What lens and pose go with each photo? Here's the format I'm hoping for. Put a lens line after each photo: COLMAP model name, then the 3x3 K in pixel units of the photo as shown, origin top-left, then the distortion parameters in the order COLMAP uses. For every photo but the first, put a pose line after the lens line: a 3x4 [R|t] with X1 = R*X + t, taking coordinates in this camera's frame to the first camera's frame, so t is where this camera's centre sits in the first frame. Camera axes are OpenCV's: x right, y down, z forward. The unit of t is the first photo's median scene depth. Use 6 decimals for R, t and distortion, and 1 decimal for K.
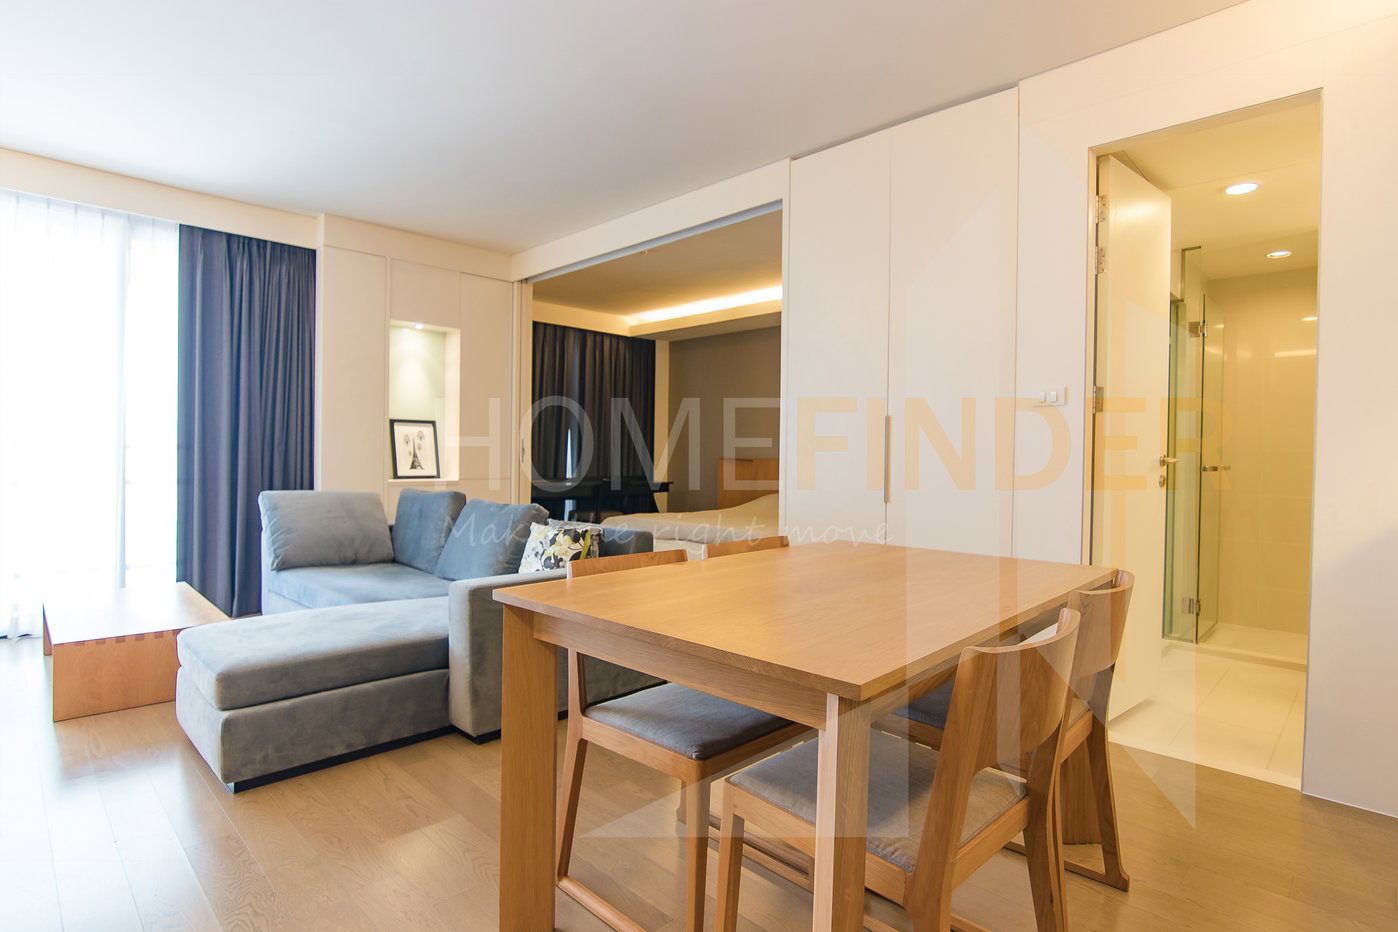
lens RADIAL K [[722.3, 0, 701.4], [0, 722.3, 462.9], [0, 0, 1]] dist [-0.021622, 0.001528]
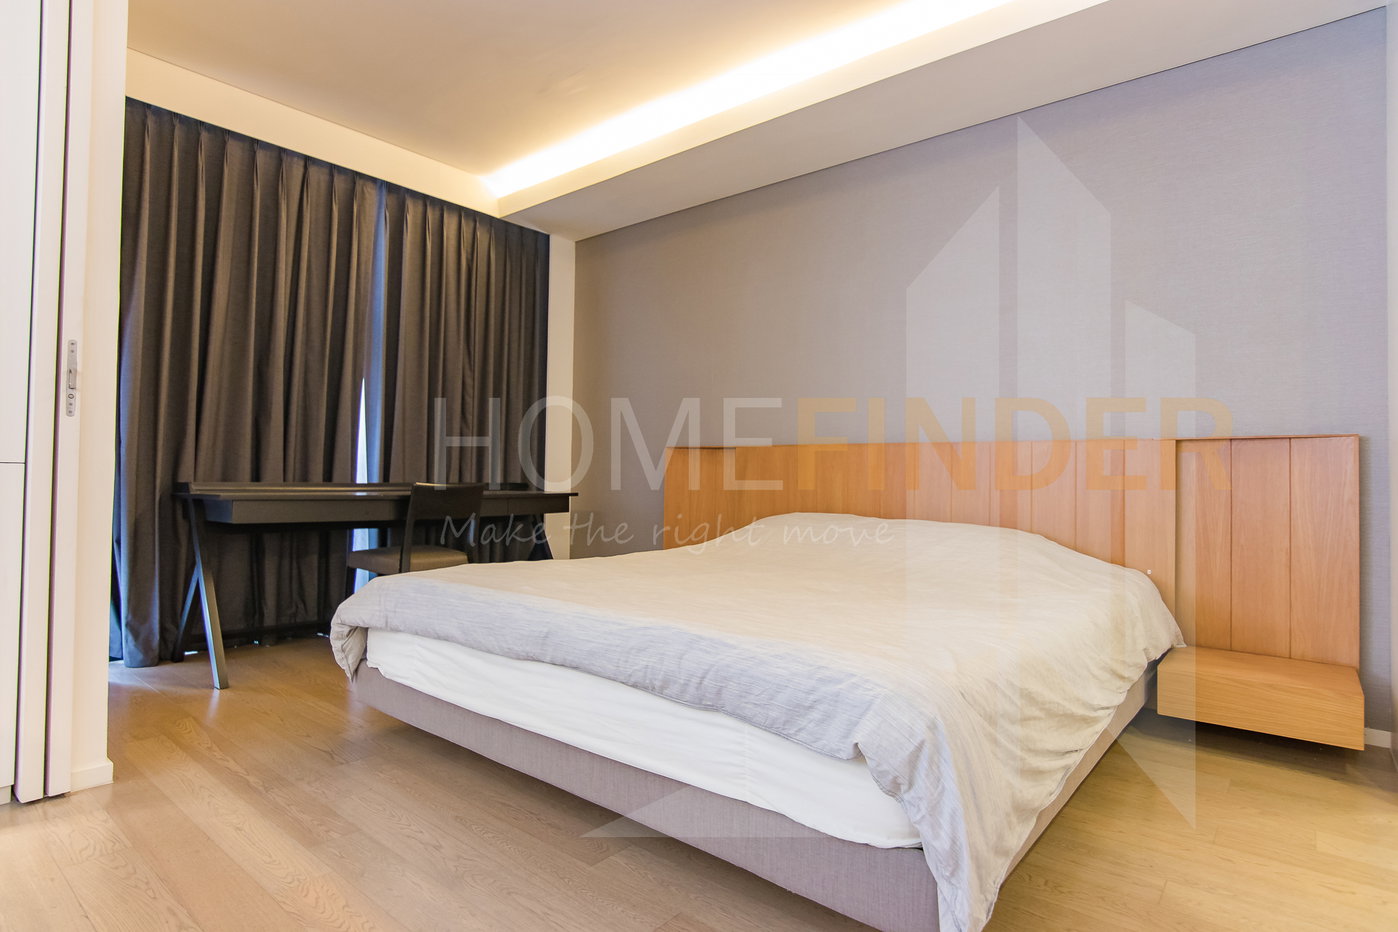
lens RADIAL K [[722.3, 0, 696.7], [0, 722.3, 467.2], [0, 0, 1]] dist [-0.021622, 0.001528]
pose [[0.995015, 0.001204, 0.099716, -0.012669], [0.001948, 0.999501, -0.031512, 0.043979], [-0.099704, 0.031549, 0.994517, 0.859613]]
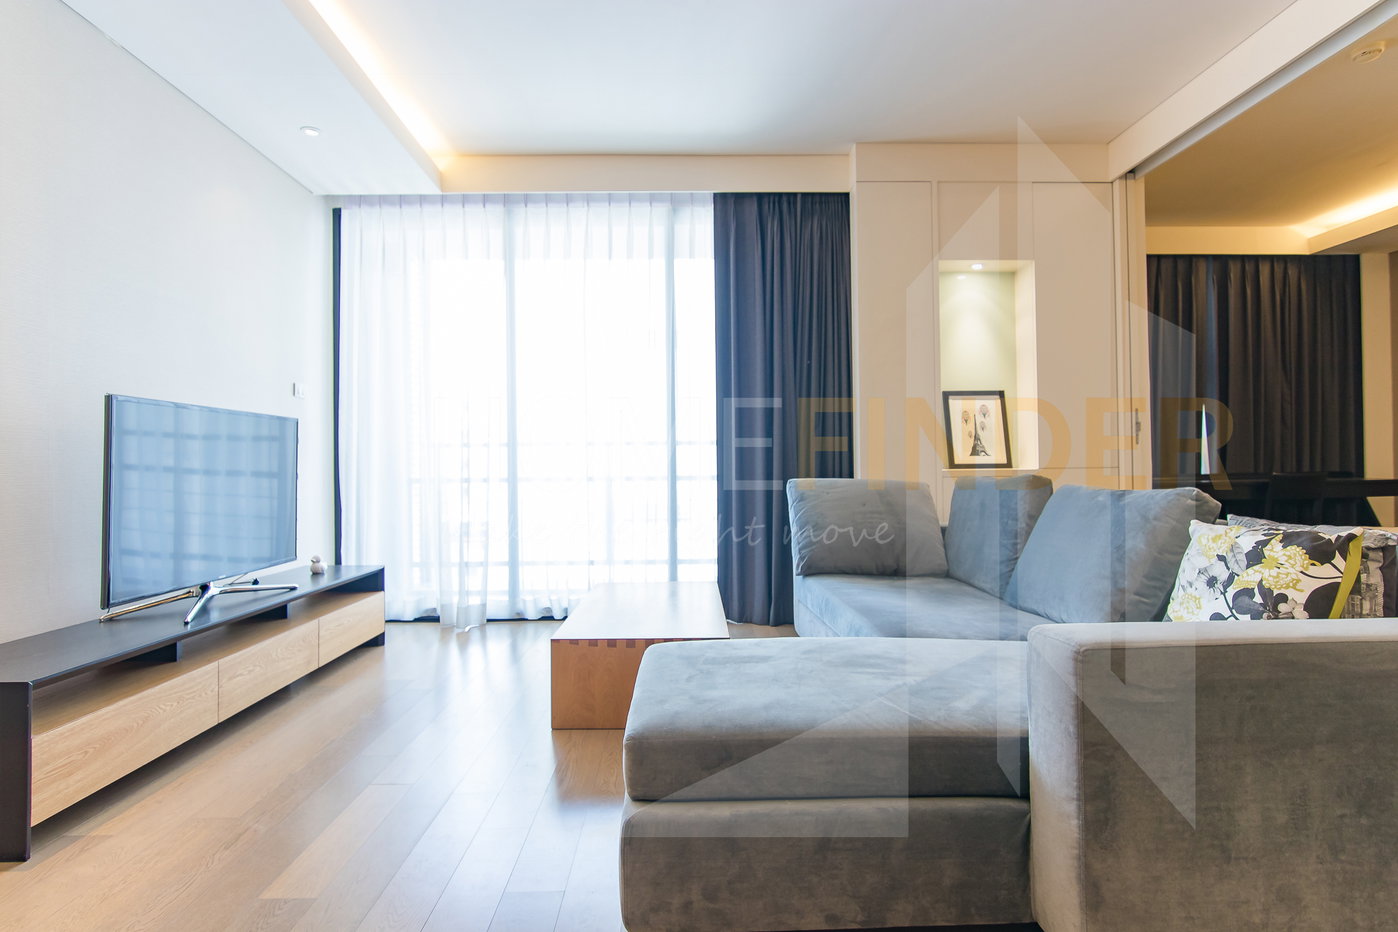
lens RADIAL K [[722.3, 0, 687.6], [0, 722.3, 462.0], [0, 0, 1]] dist [-0.021622, 0.001528]
pose [[0.713896, -0.028787, -0.699660, -0.104150], [0.011093, 0.999494, -0.029805, 0.041203], [0.700164, 0.013517, 0.713854, 0.298613]]
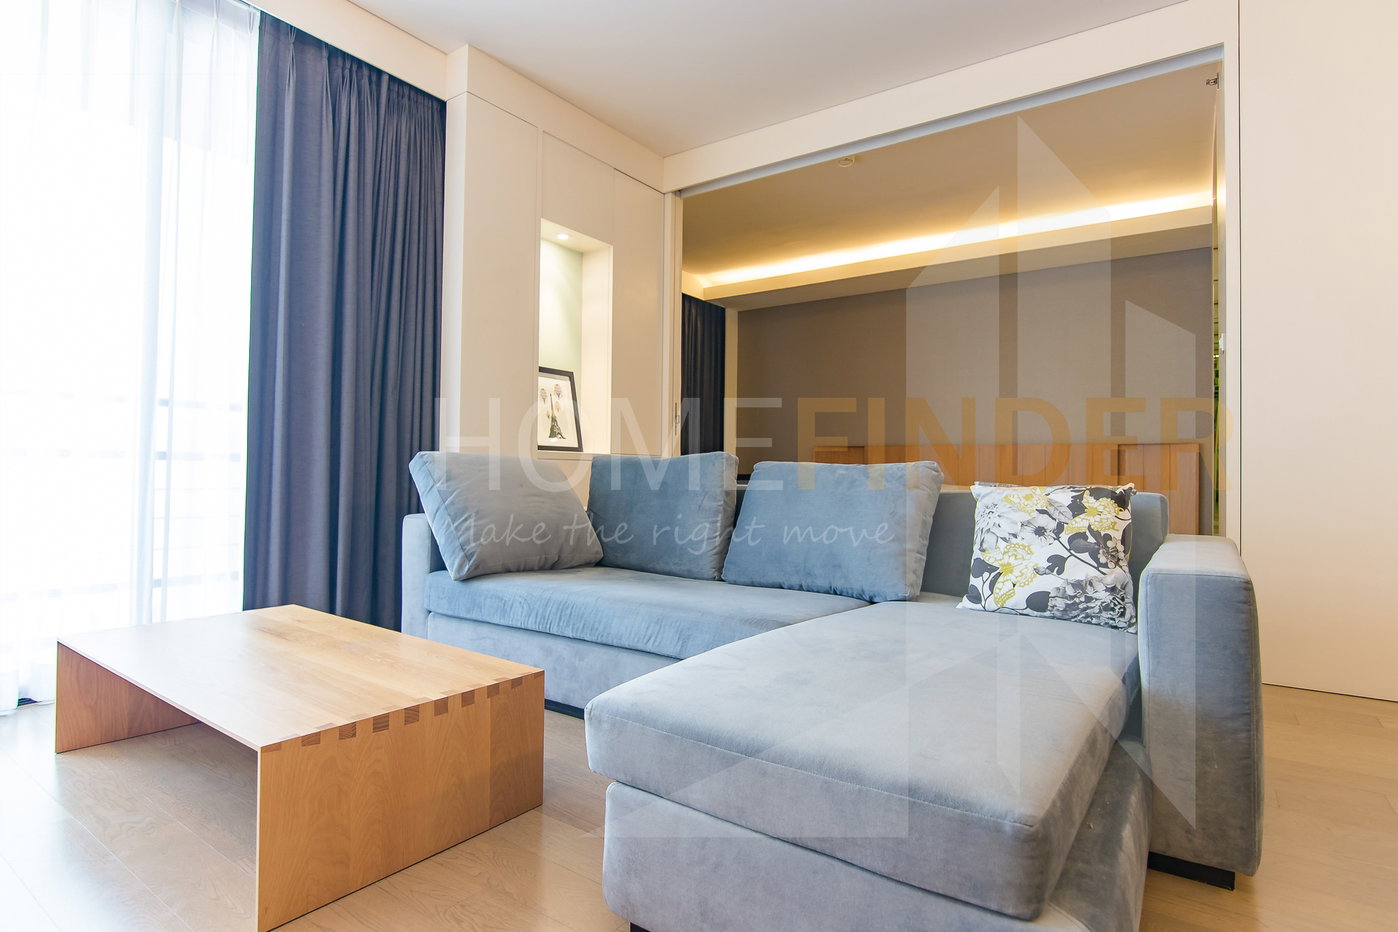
lens RADIAL K [[722.3, 0, 699.2], [0, 722.3, 470.6], [0, 0, 1]] dist [-0.021622, 0.001528]
pose [[0.985561, -0.001259, 0.169315, -0.451307], [0.003617, 0.999901, -0.013619, 0.061042], [-0.169281, 0.014035, 0.985468, 0.333563]]
